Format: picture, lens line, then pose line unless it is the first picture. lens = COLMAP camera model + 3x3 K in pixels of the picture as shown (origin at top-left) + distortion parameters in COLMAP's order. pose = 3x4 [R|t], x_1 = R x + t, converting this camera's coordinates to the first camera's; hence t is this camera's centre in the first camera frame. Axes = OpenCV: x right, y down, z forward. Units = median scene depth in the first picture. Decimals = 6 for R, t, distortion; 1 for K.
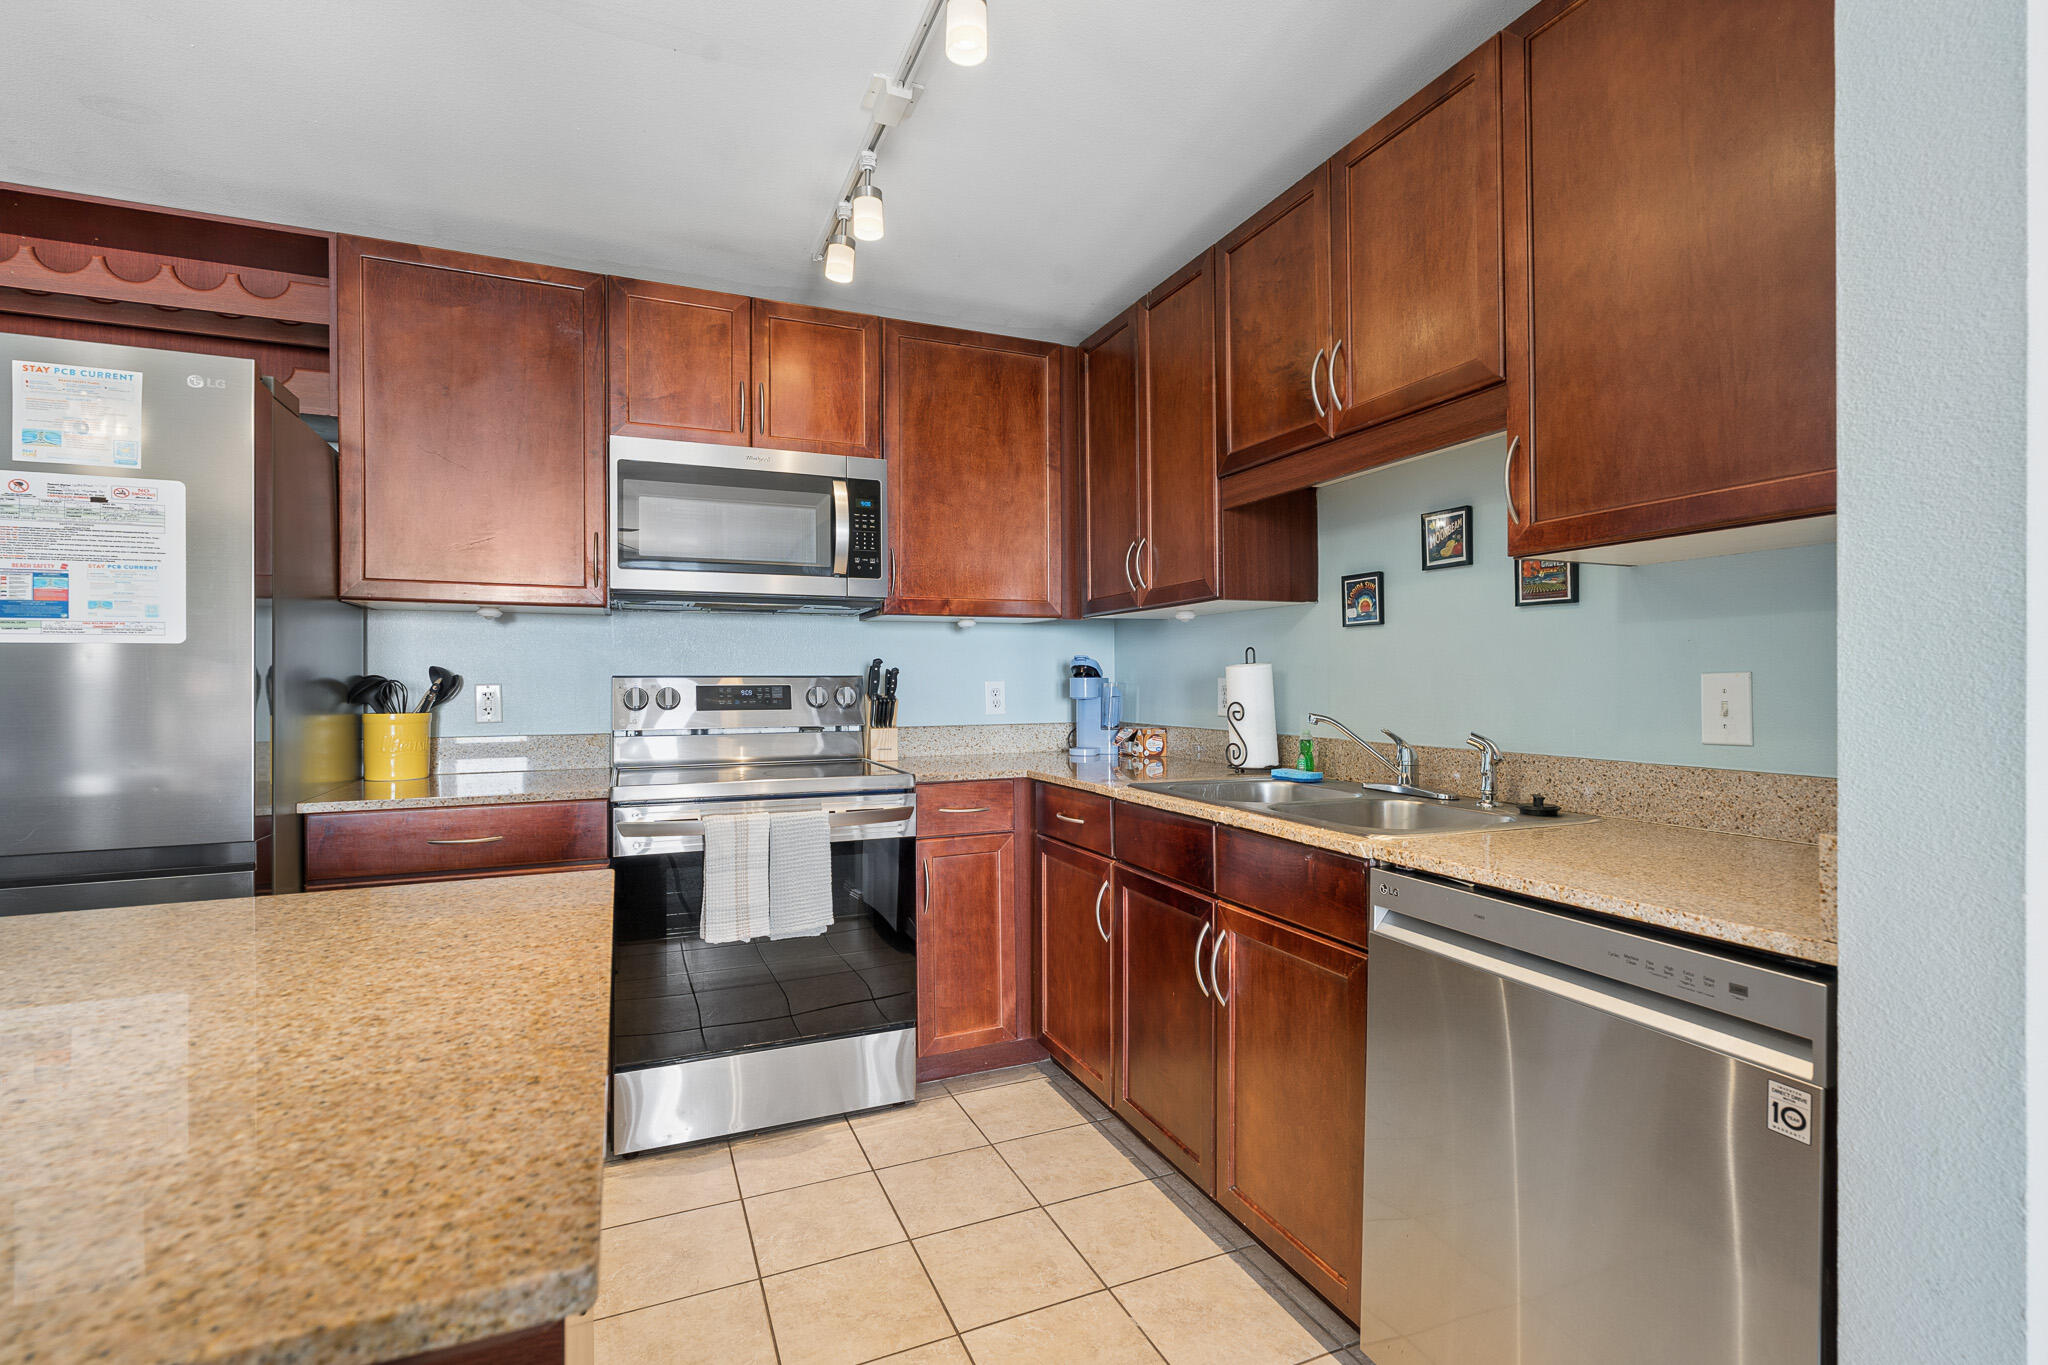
lens RADIAL K [[923.4, 0, 1030.8], [0, 923.4, 690.7], [0, 0, 1]] dist [0.000004, 0.000360]
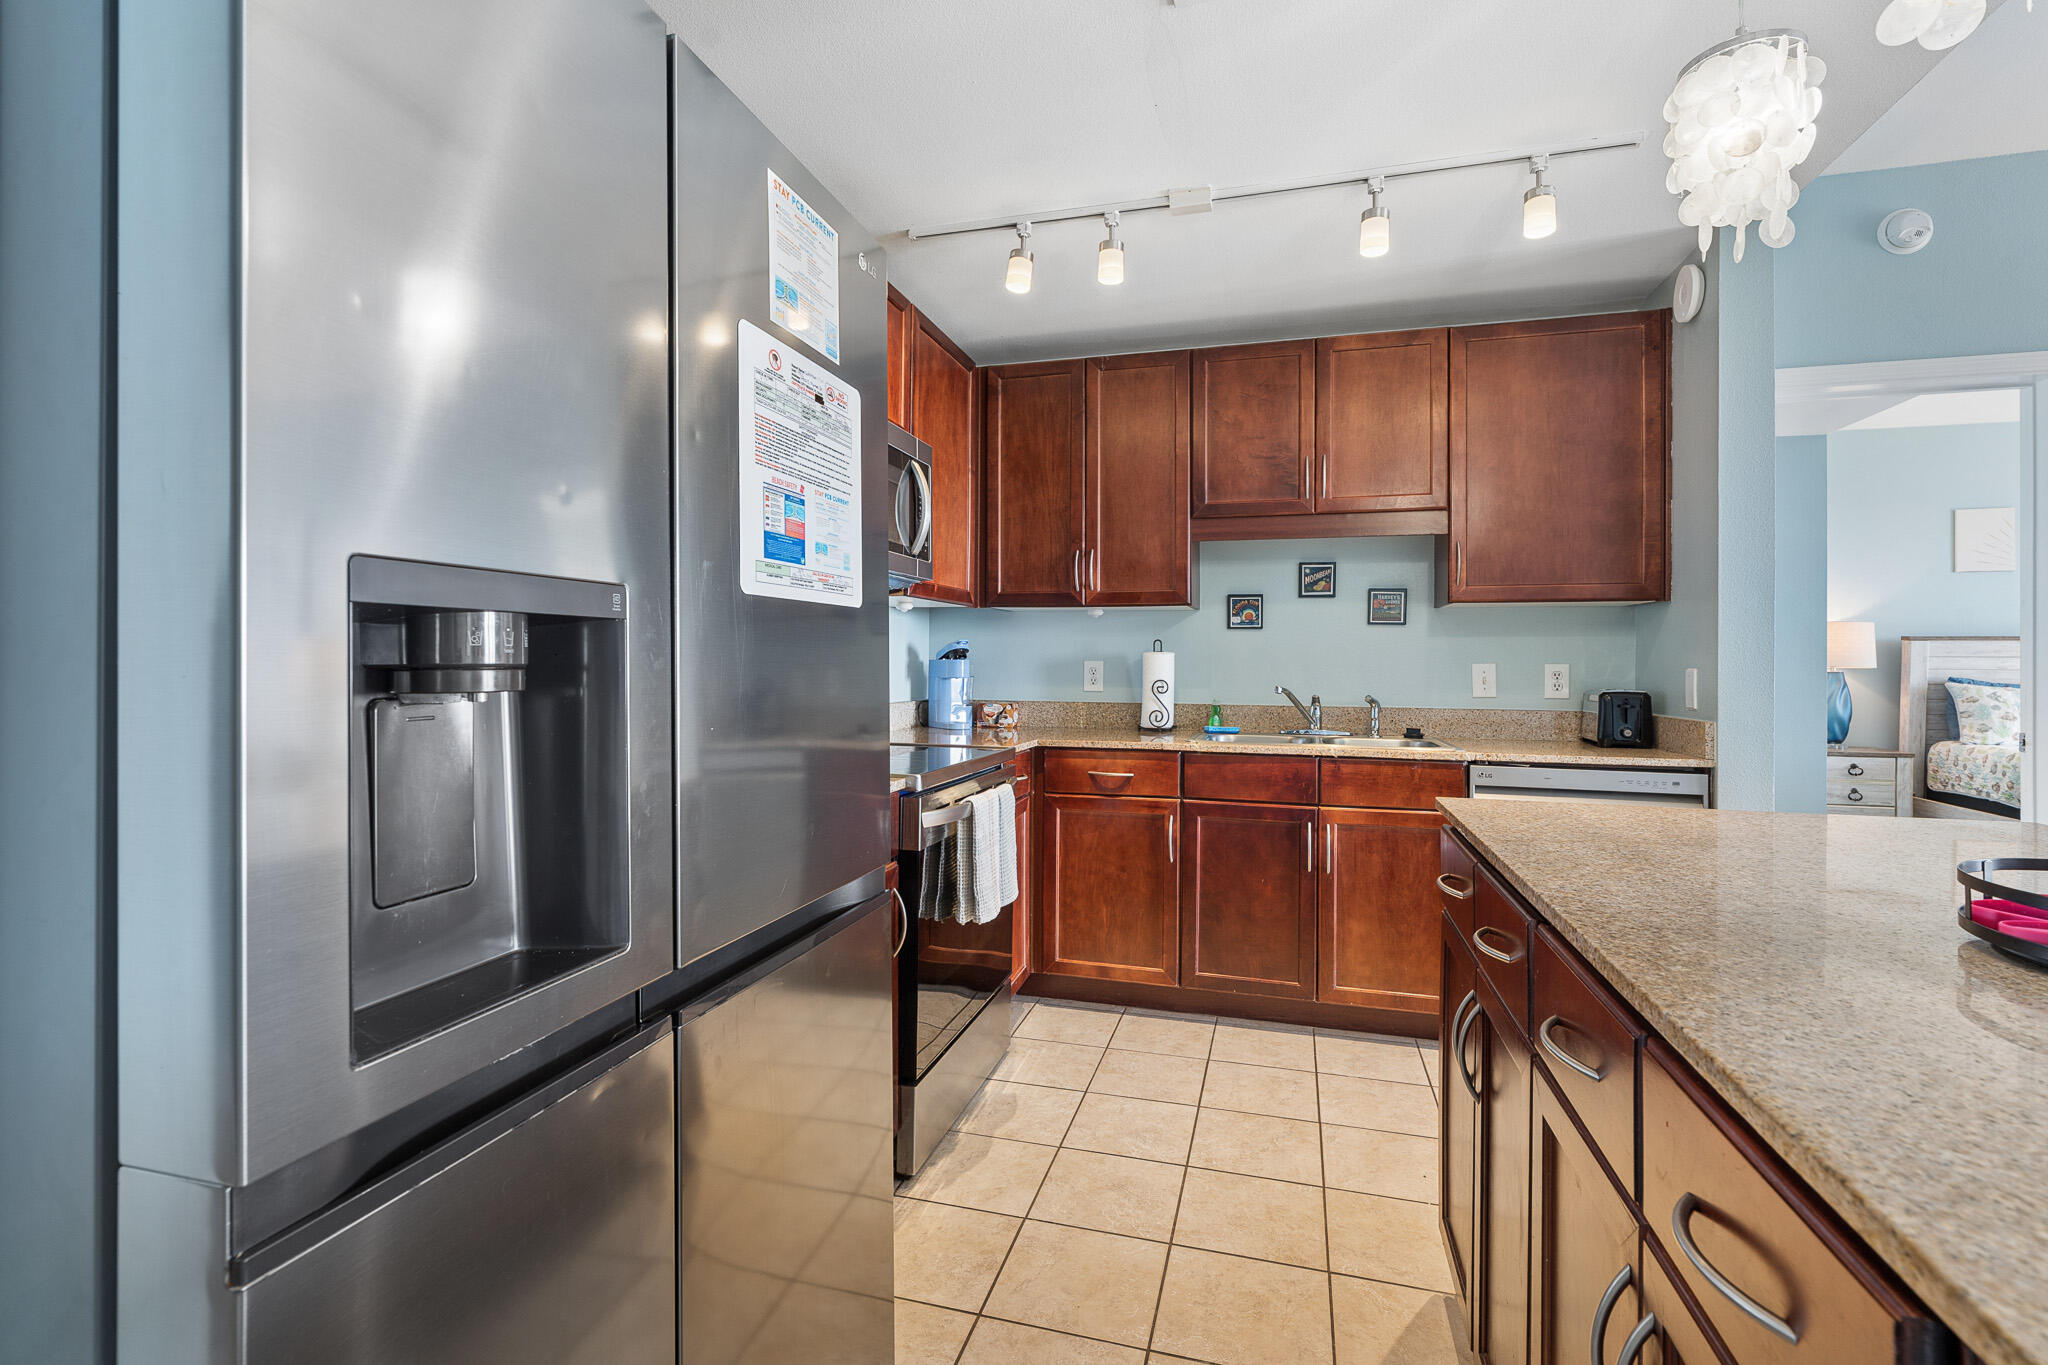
lens RADIAL K [[923.4, 0, 1033.6], [0, 923.4, 667.6], [0, 0, 1]] dist [0.000004, 0.000360]
pose [[0.638235, 0.004448, 0.769829, -1.245268], [-0.001136, 0.999988, -0.004836, 0.001170], [-0.769841, 0.002212, 0.638232, 0.364823]]
